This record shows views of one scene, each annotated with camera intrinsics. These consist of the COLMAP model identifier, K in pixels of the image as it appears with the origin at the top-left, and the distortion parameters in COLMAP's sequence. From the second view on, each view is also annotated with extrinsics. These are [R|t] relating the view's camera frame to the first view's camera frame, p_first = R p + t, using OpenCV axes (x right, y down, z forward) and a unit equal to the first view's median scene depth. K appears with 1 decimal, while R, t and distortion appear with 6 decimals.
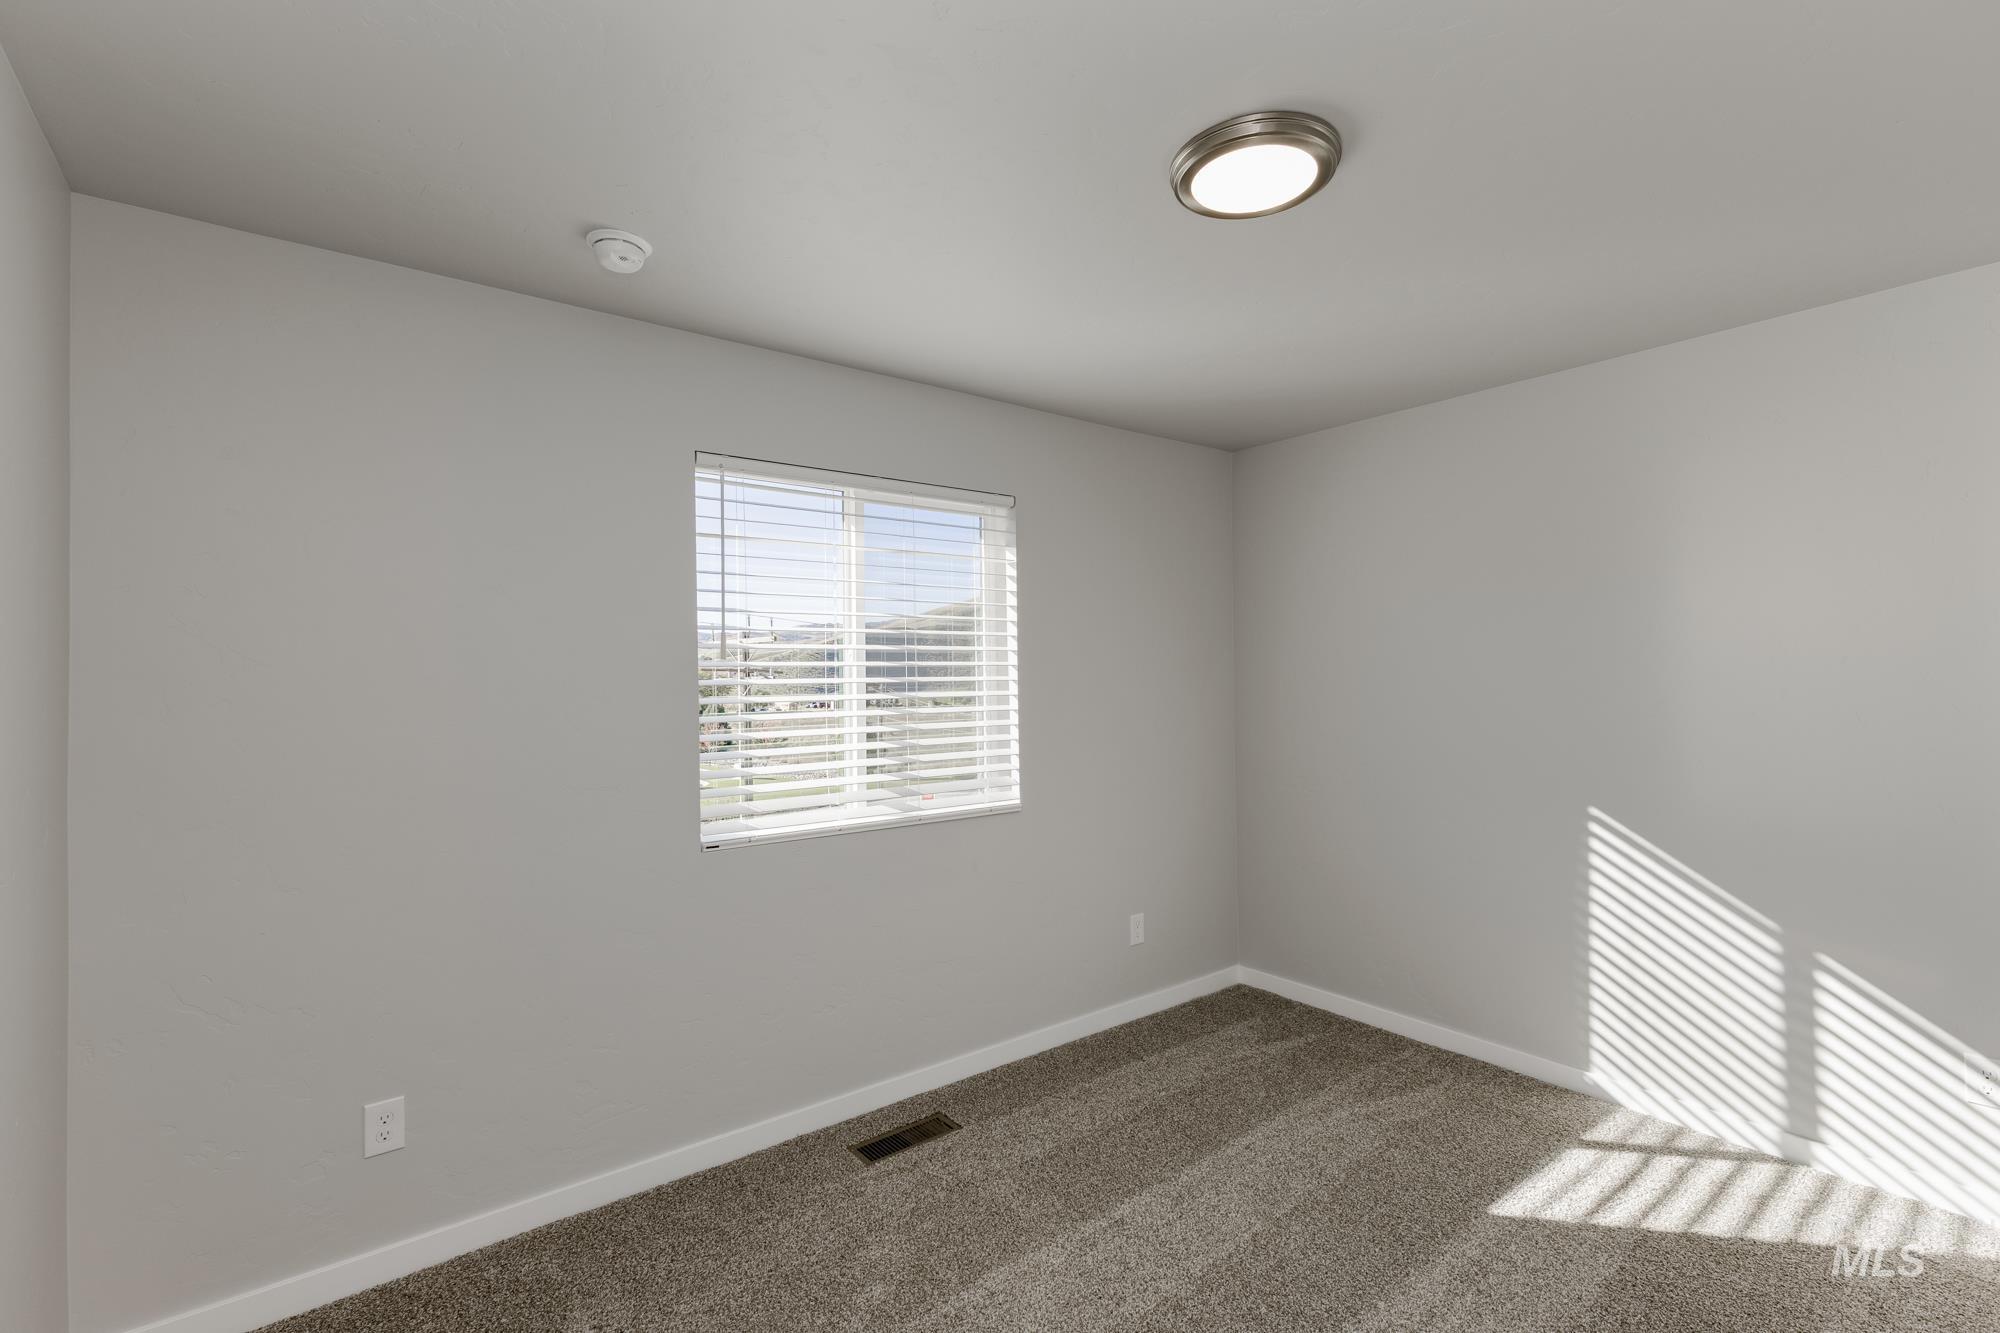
lens RADIAL K [[847.1, 0, 1043.0], [0, 847.1, 663.2], [0, 0, 1]] dist [-0.000305, -0.000385]
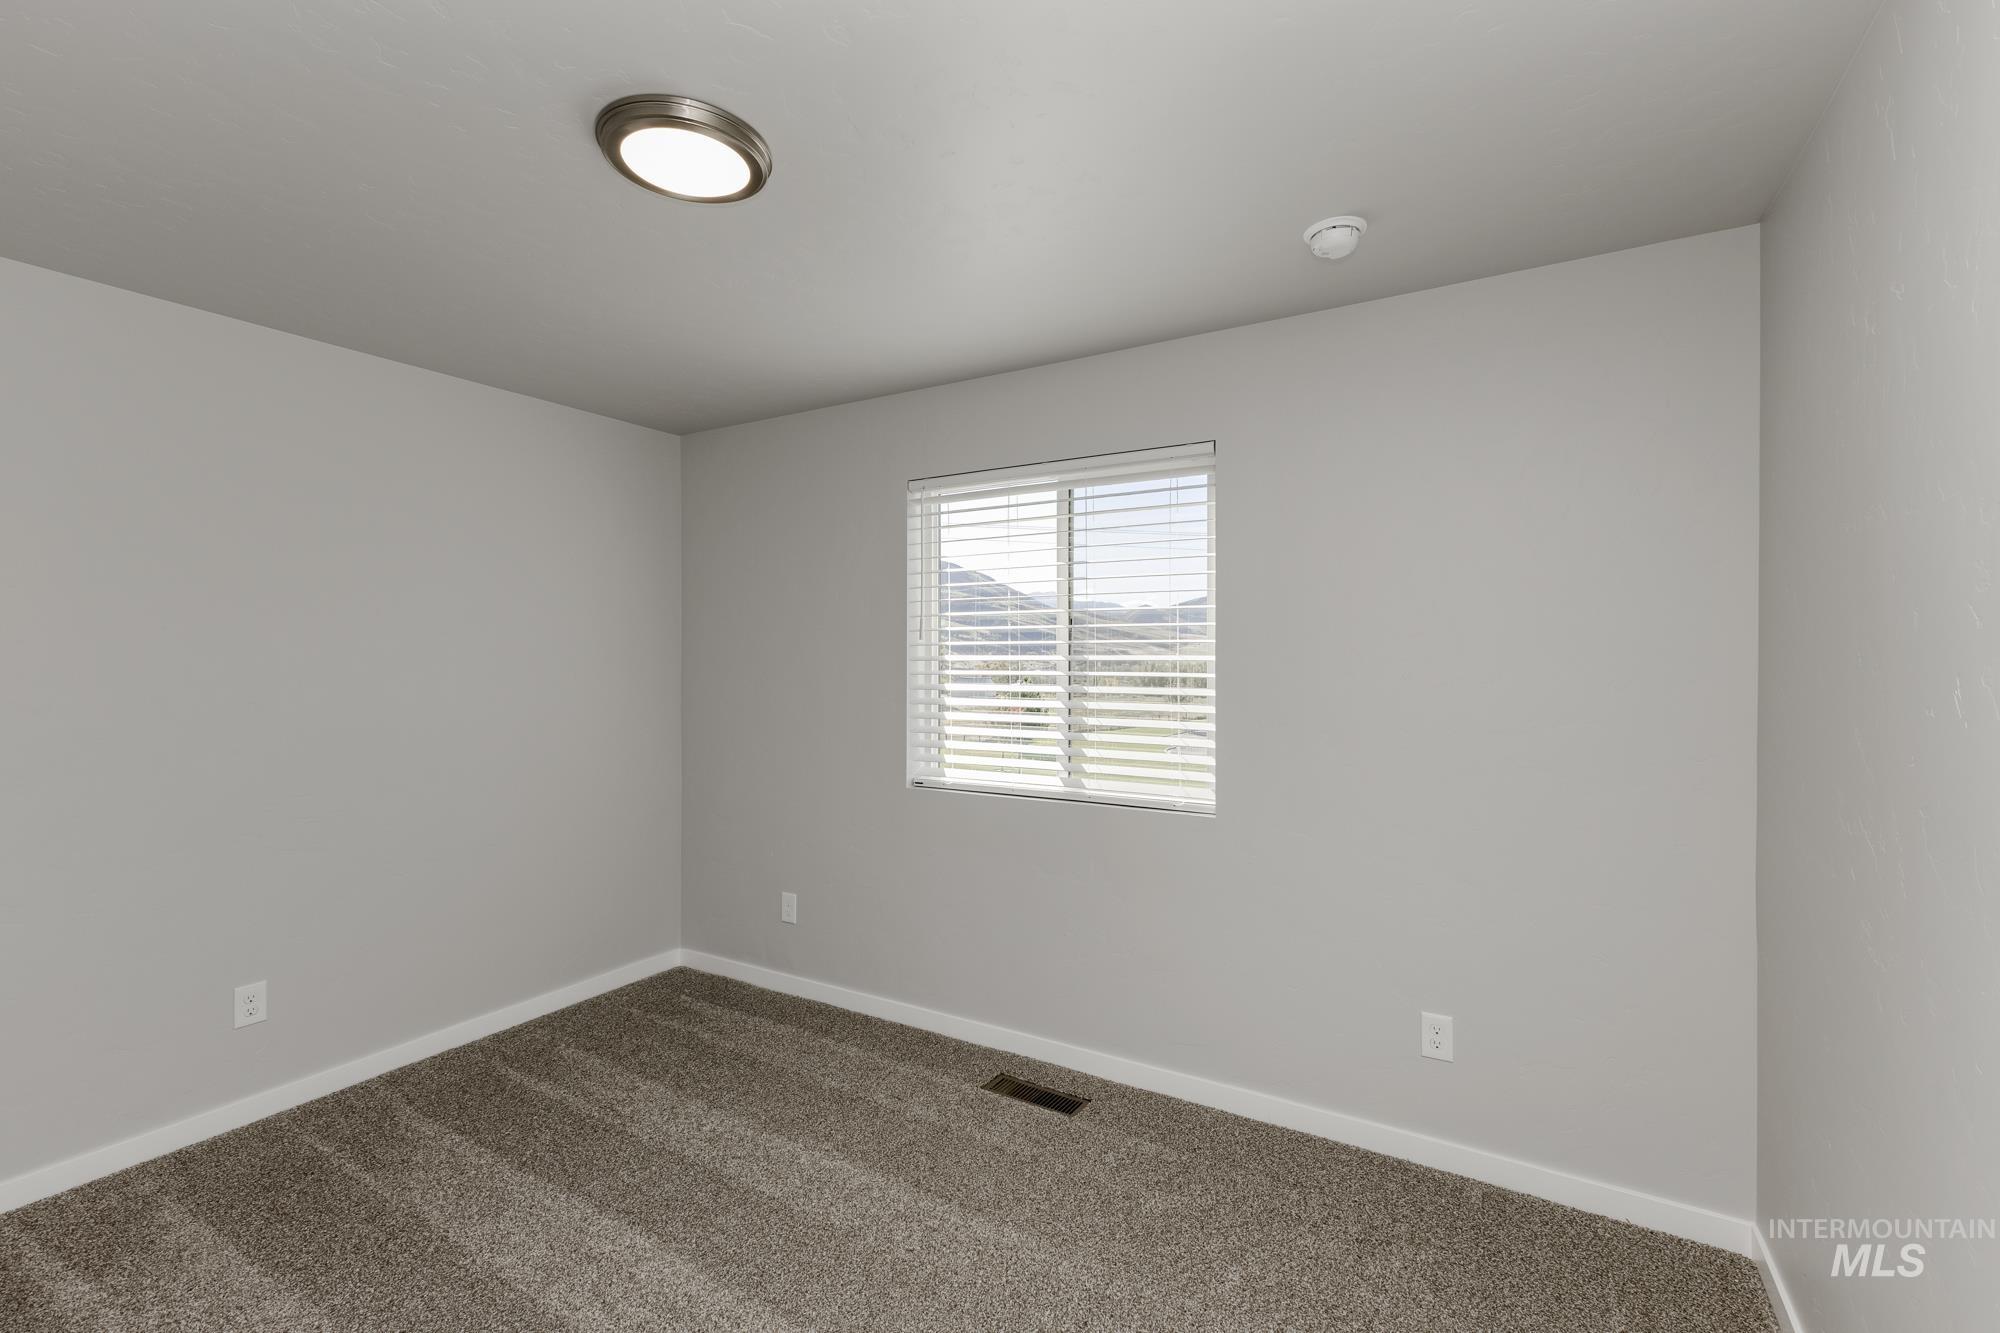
lens RADIAL K [[847.1, 0, 1043.0], [0, 847.1, 663.2], [0, 0, 1]] dist [-0.000305, -0.000385]
pose [[0.406259, 0.020488, -0.913528, 0.756094], [0.007856, 0.999633, 0.025913, -0.000743], [0.913724, -0.017704, 0.405949, 0.573454]]
